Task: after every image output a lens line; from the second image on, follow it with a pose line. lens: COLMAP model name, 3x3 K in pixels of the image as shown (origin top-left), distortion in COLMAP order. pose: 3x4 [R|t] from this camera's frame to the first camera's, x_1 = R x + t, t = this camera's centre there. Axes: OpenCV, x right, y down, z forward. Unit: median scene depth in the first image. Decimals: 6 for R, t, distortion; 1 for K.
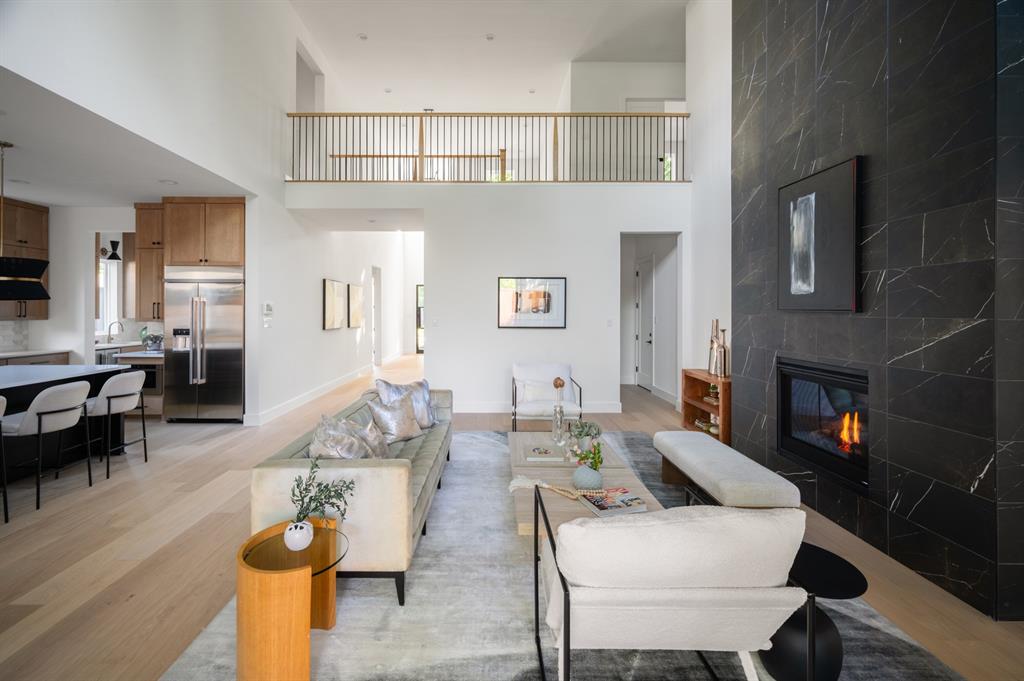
lens RADIAL K [[433.3, 0, 488.7], [0, 433.3, 311.5], [0, 0, 1]] dist [0.001865, 0.000512]
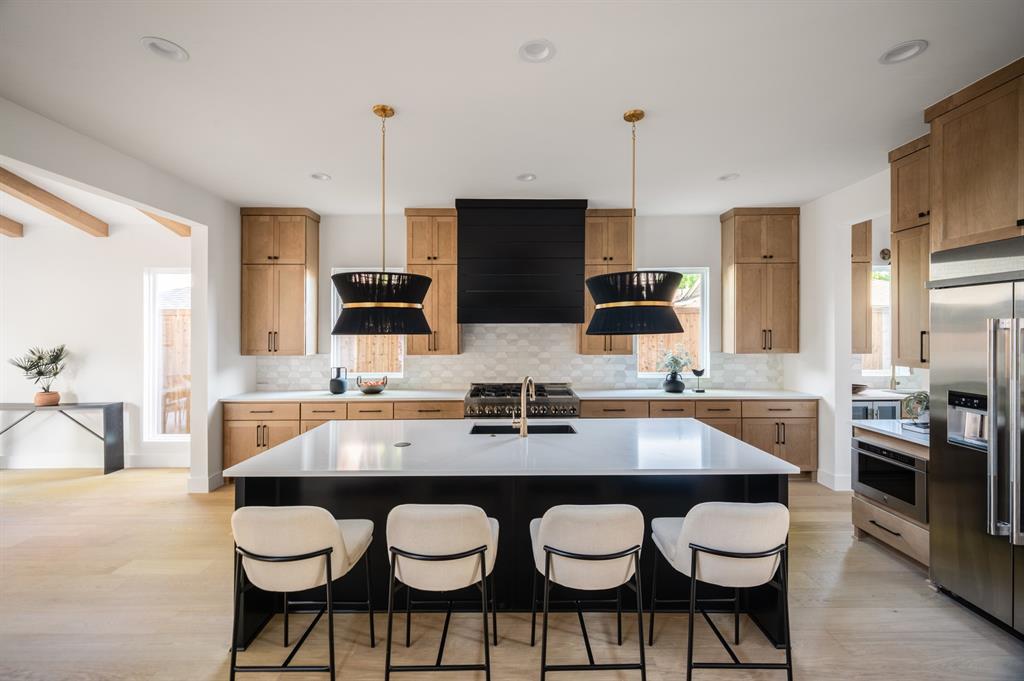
lens RADIAL K [[433.3, 0, 513.6], [0, 433.3, 333.4], [0, 0, 1]] dist [0.001865, 0.000512]
pose [[0.012927, 0.001892, -0.999915, -0.280417], [-0.000145, 0.999998, 0.001891, -0.020146], [0.999916, 0.000121, 0.012927, 0.540151]]
